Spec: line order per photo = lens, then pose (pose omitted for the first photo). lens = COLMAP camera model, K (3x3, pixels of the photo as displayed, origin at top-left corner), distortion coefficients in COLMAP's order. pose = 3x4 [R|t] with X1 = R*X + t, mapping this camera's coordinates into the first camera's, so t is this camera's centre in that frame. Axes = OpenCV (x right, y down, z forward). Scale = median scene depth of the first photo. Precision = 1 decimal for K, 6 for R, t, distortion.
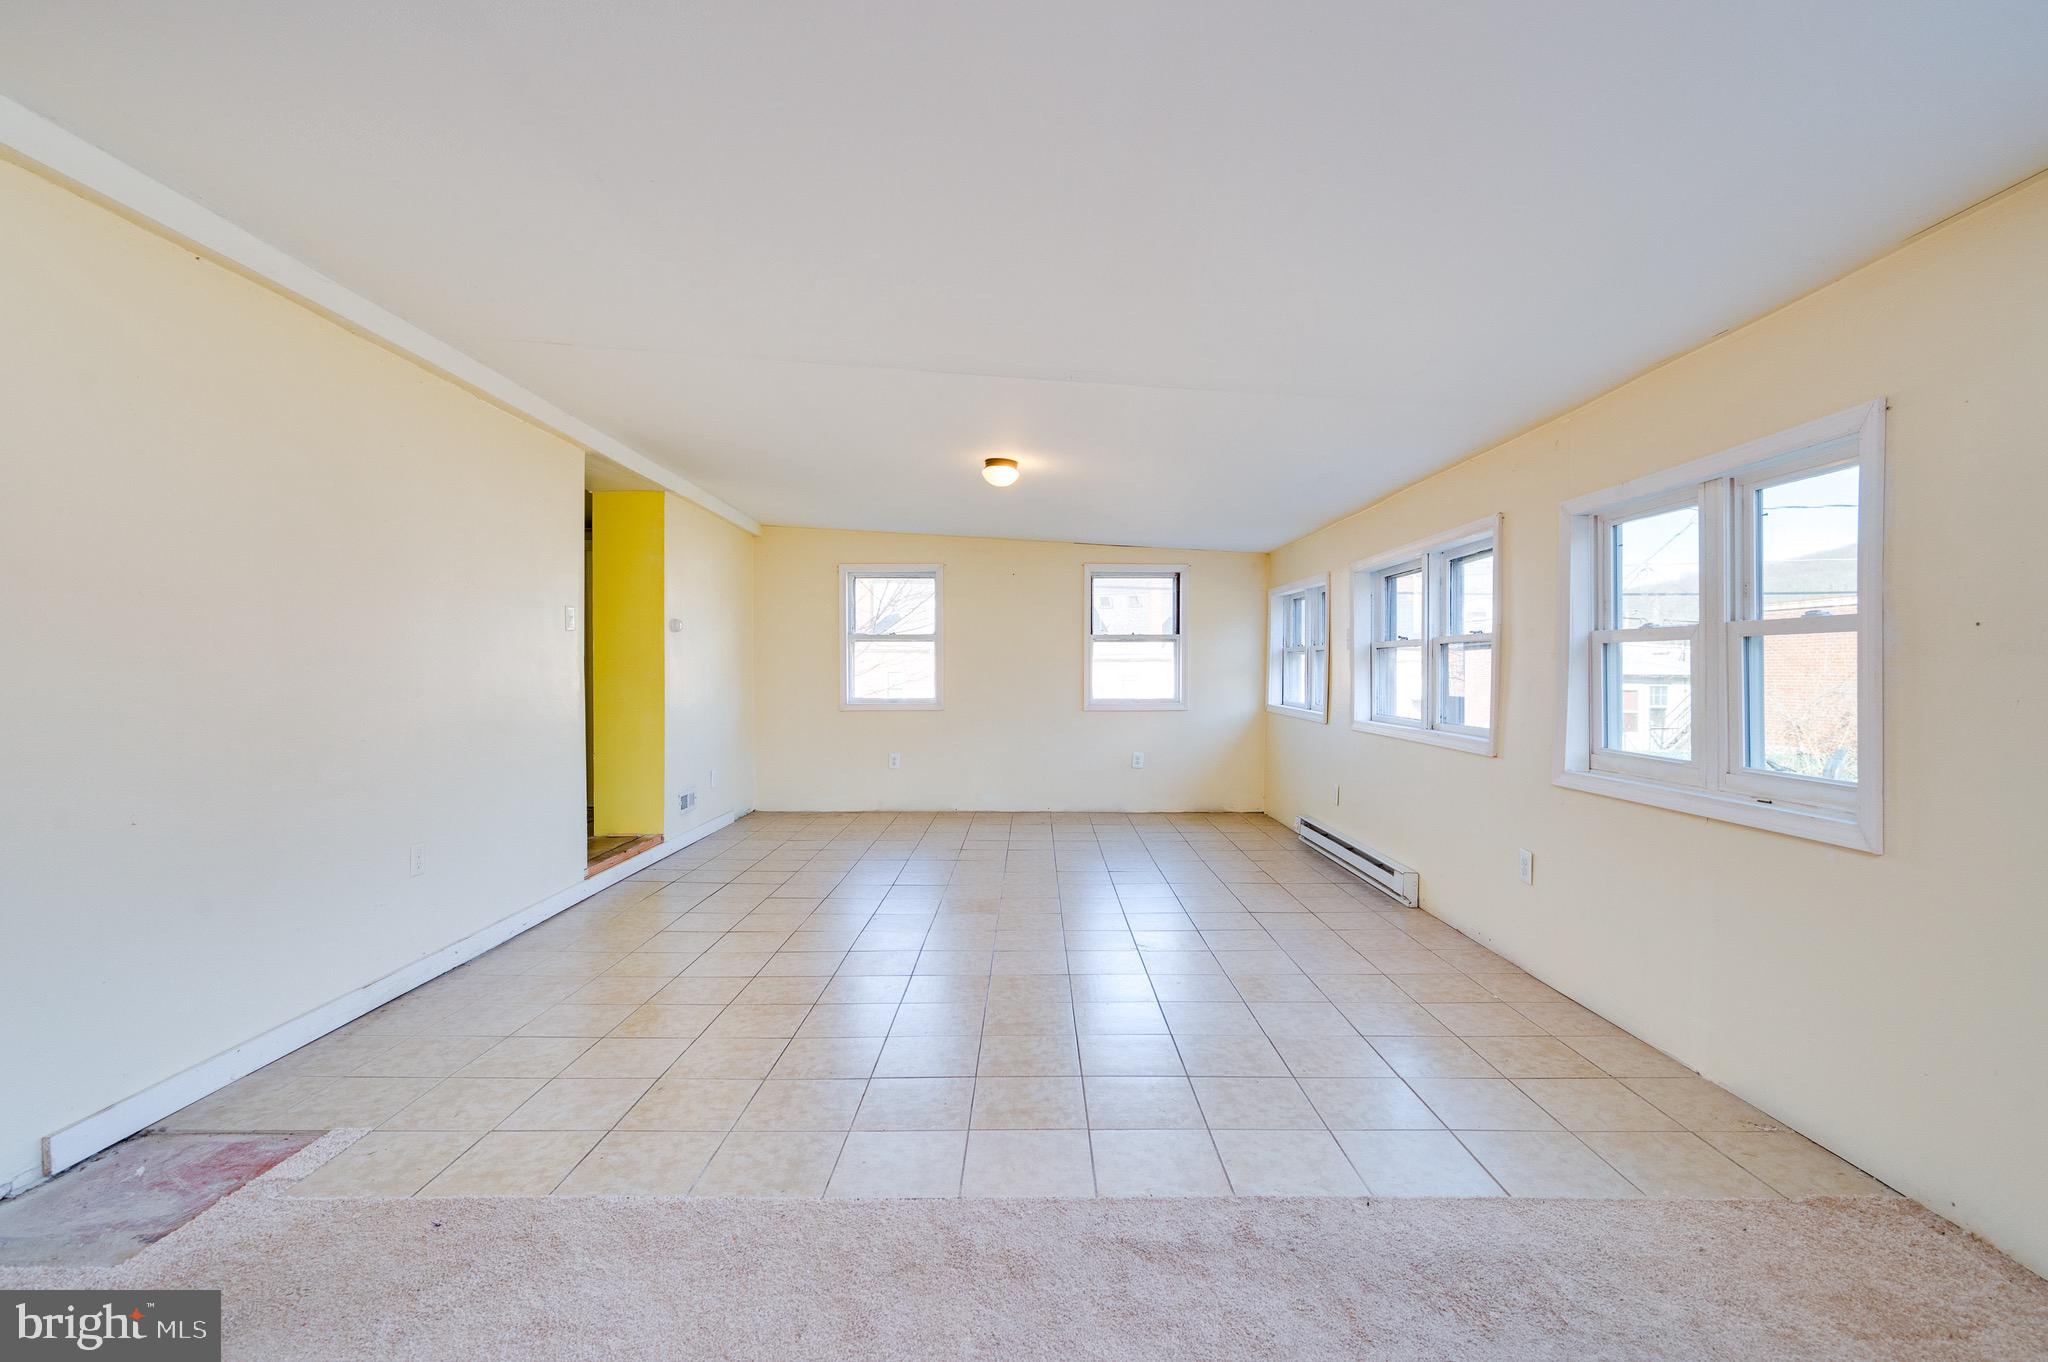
lens RADIAL K [[913.1, 0, 1024.0], [0, 913.1, 681.0], [0, 0, 1]] dist [0.012443, -0.000060]
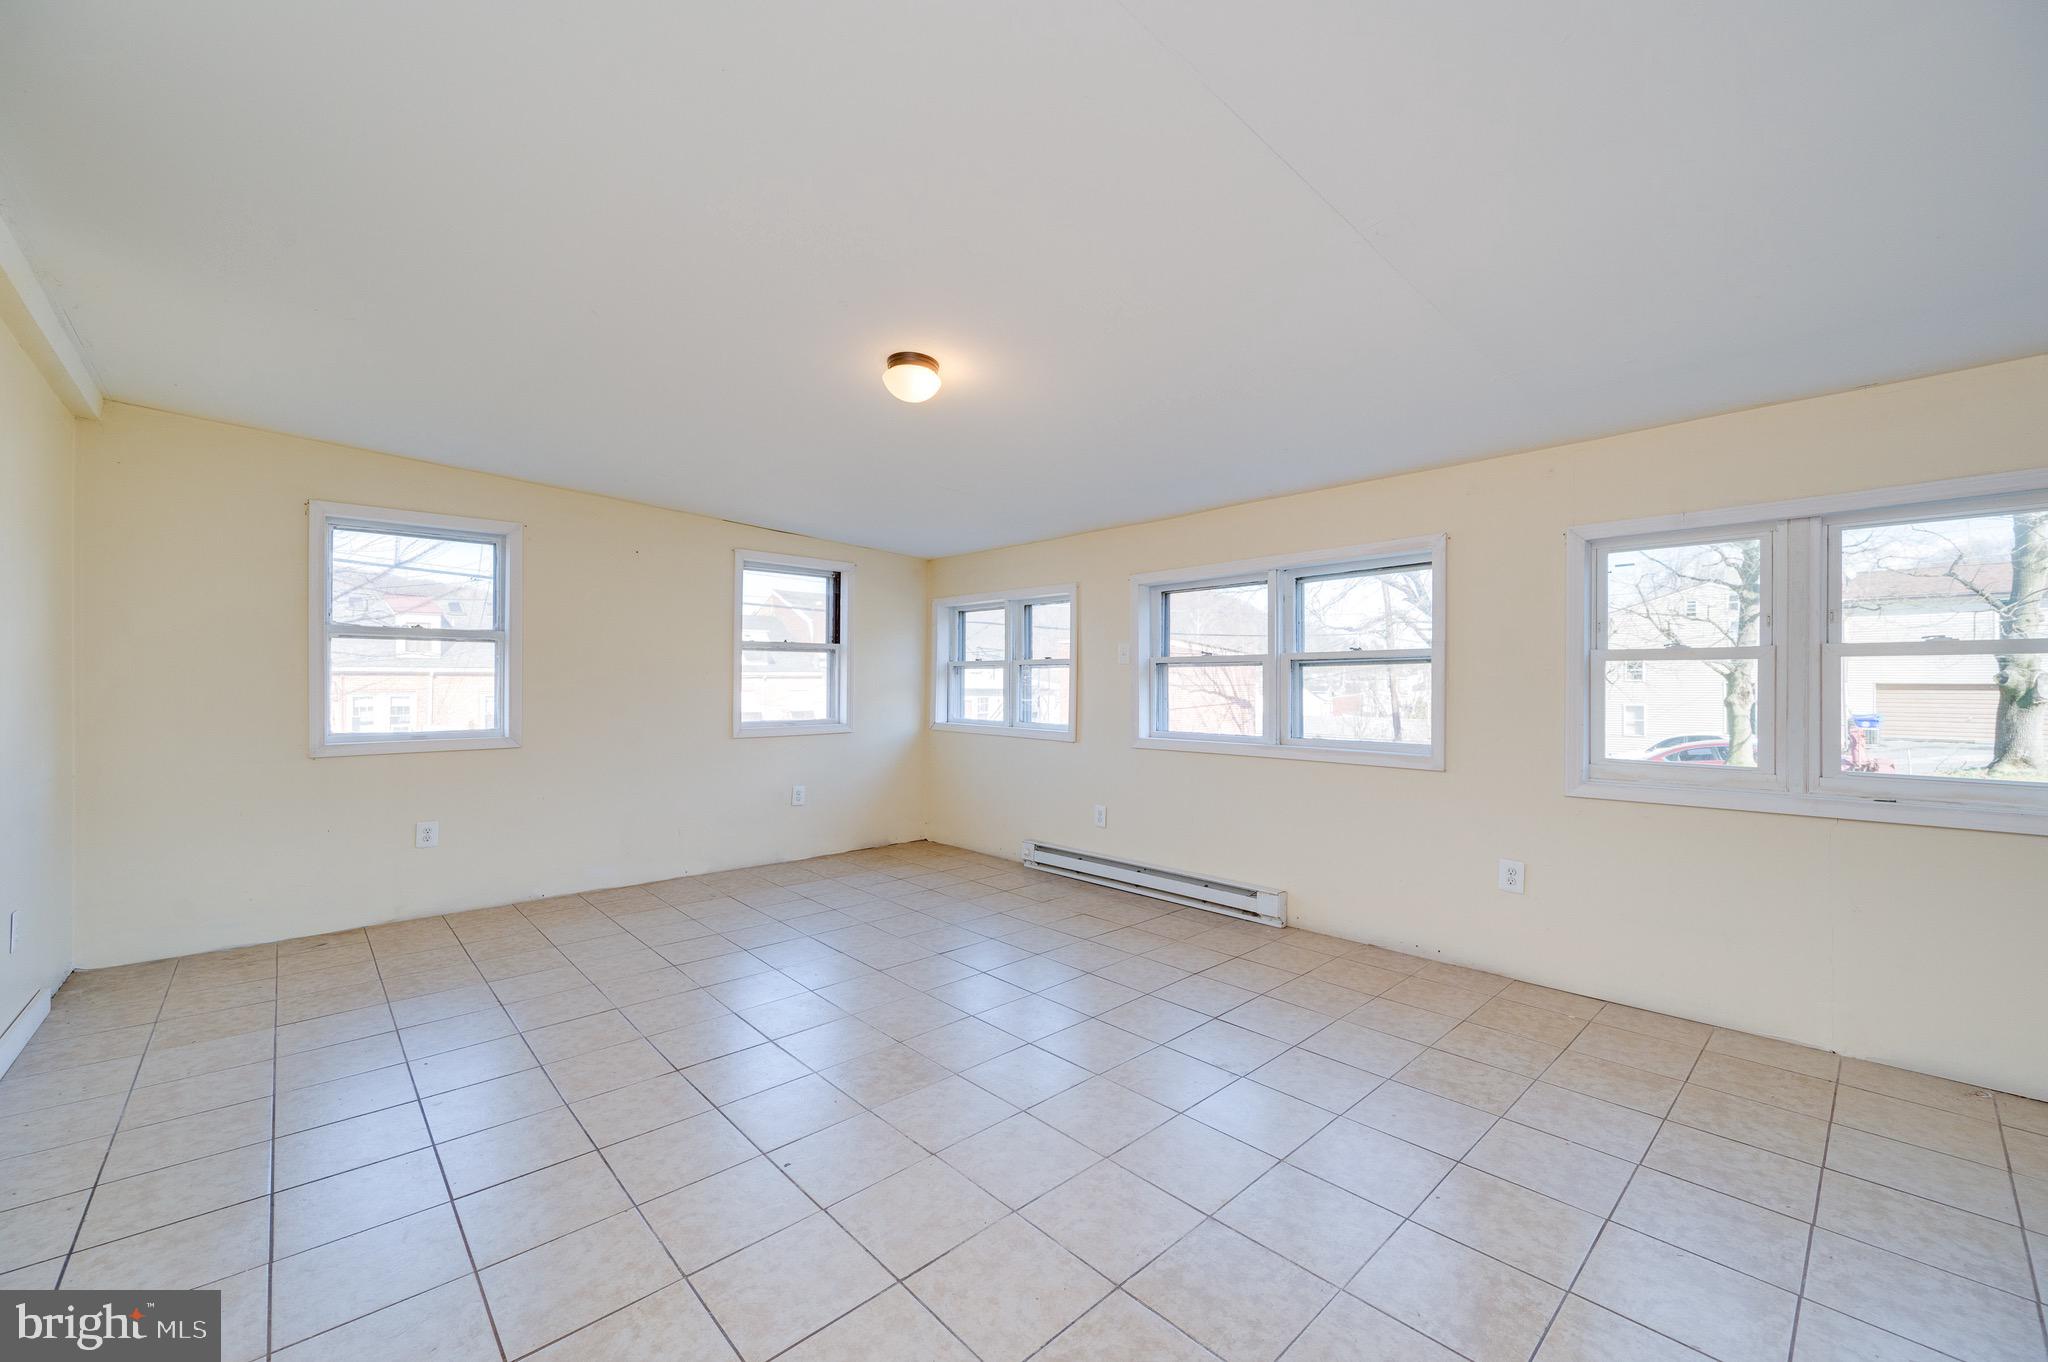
lens RADIAL K [[807.2, 0, 1024.0], [0, 807.2, 681.0], [0, 0, 1]] dist [-0.000914, -0.000187]
pose [[0.730003, 0.005002, 0.683426, -0.224762], [0.007149, 0.999863, -0.014954, -0.003714], [-0.683407, 0.015802, 0.729867, 0.336563]]
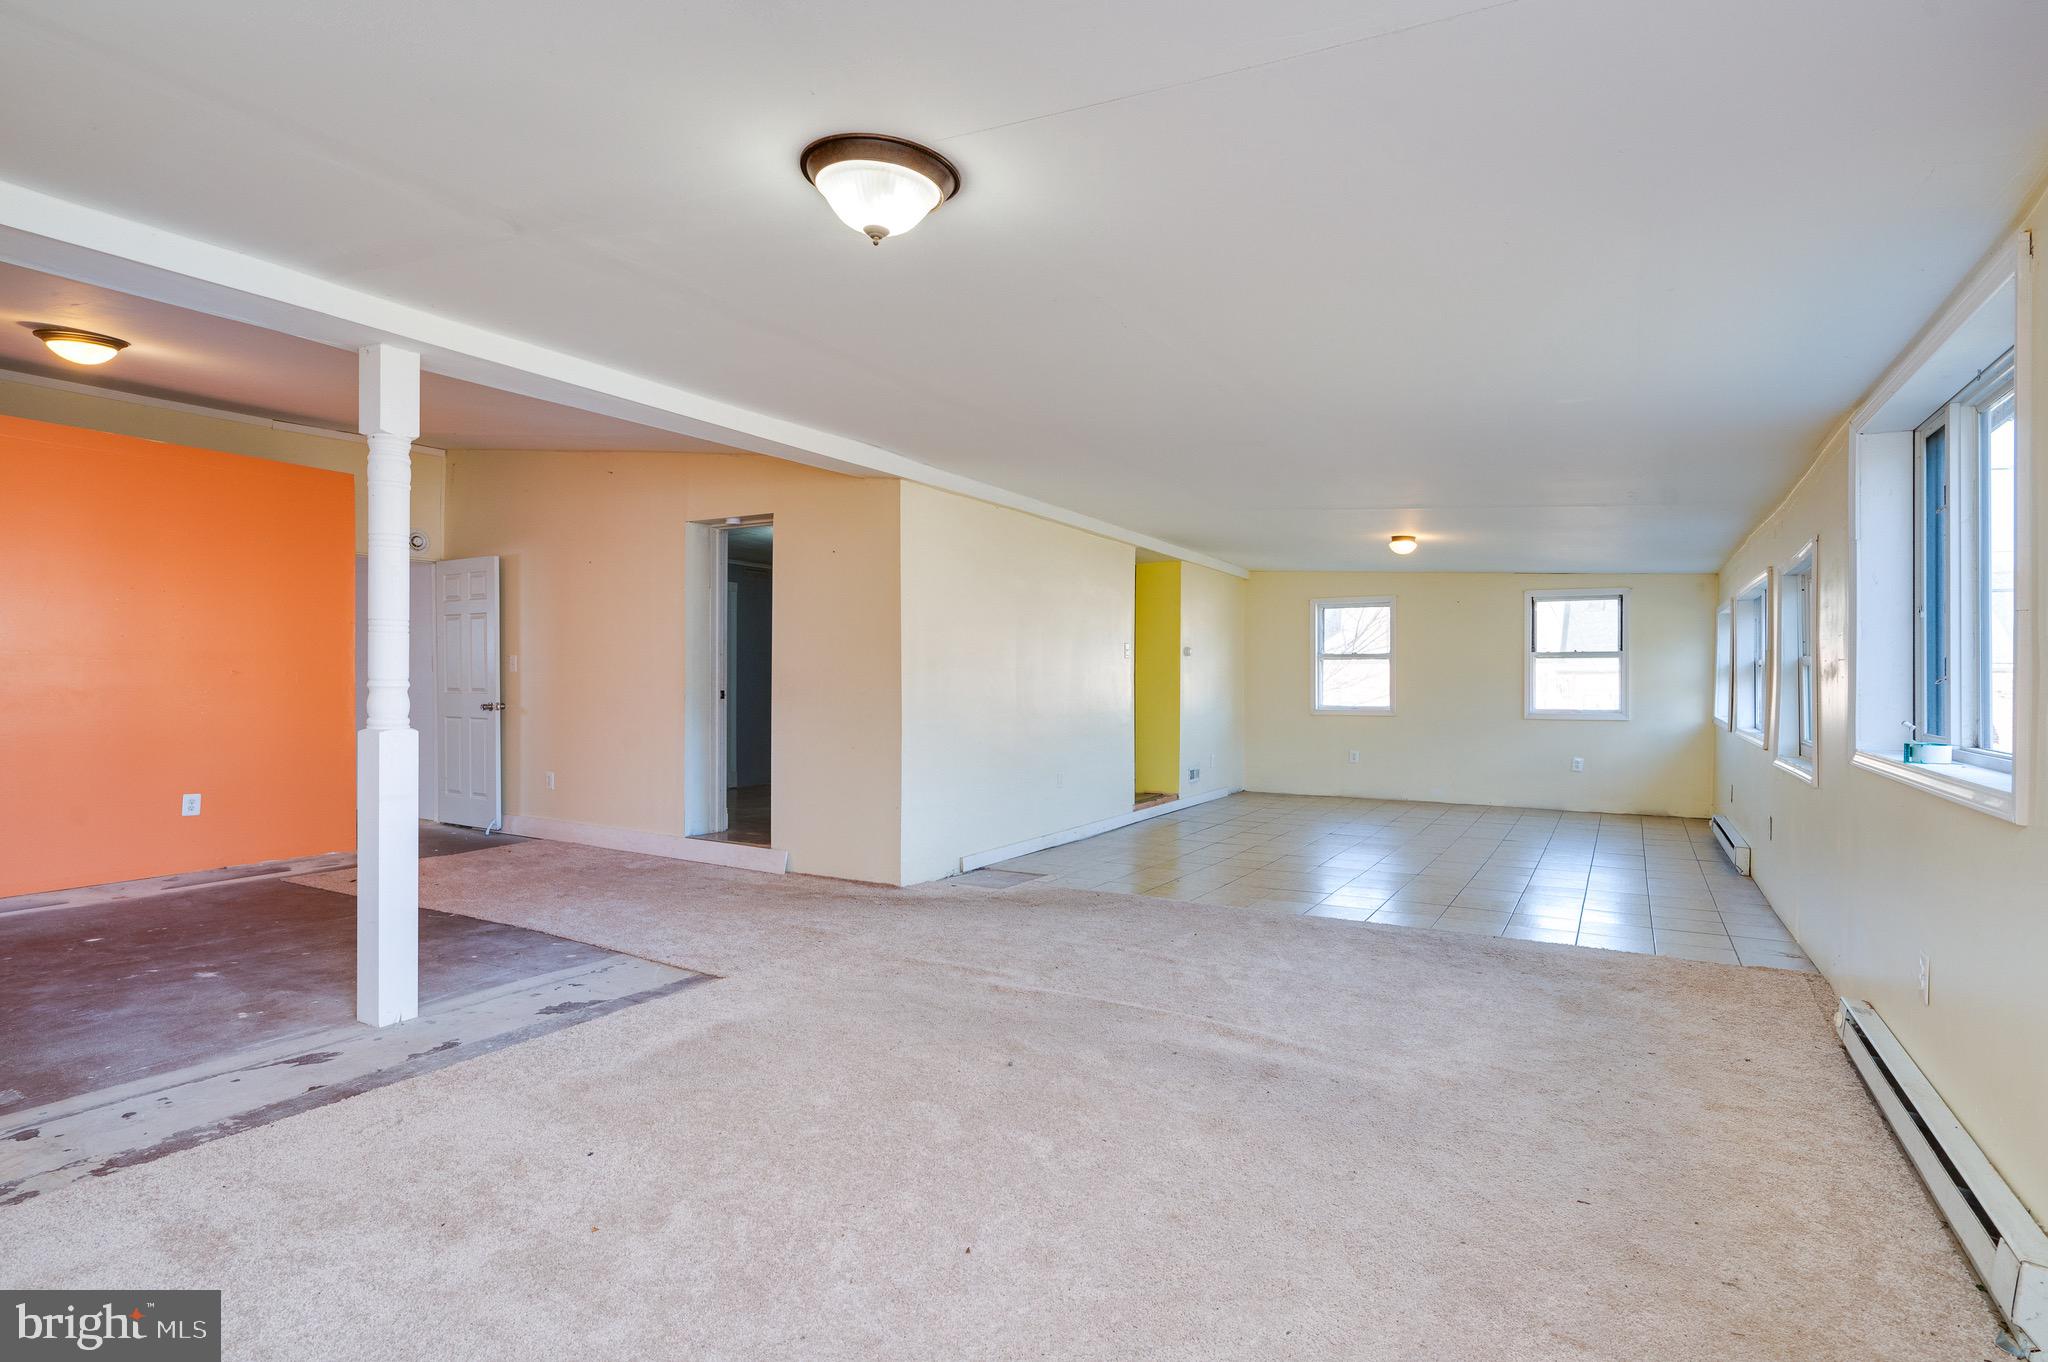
lens RADIAL K [[1030.6, 0, 1024.0], [0, 1030.6, 681.0], [0, 0, 1]] dist [-0.000151, 0.000352]
pose [[0.866303, 0.002982, -0.499509, 0.169355], [-0.009073, 0.999911, -0.009765, 0.003700], [0.499436, 0.012992, 0.866254, -0.436604]]
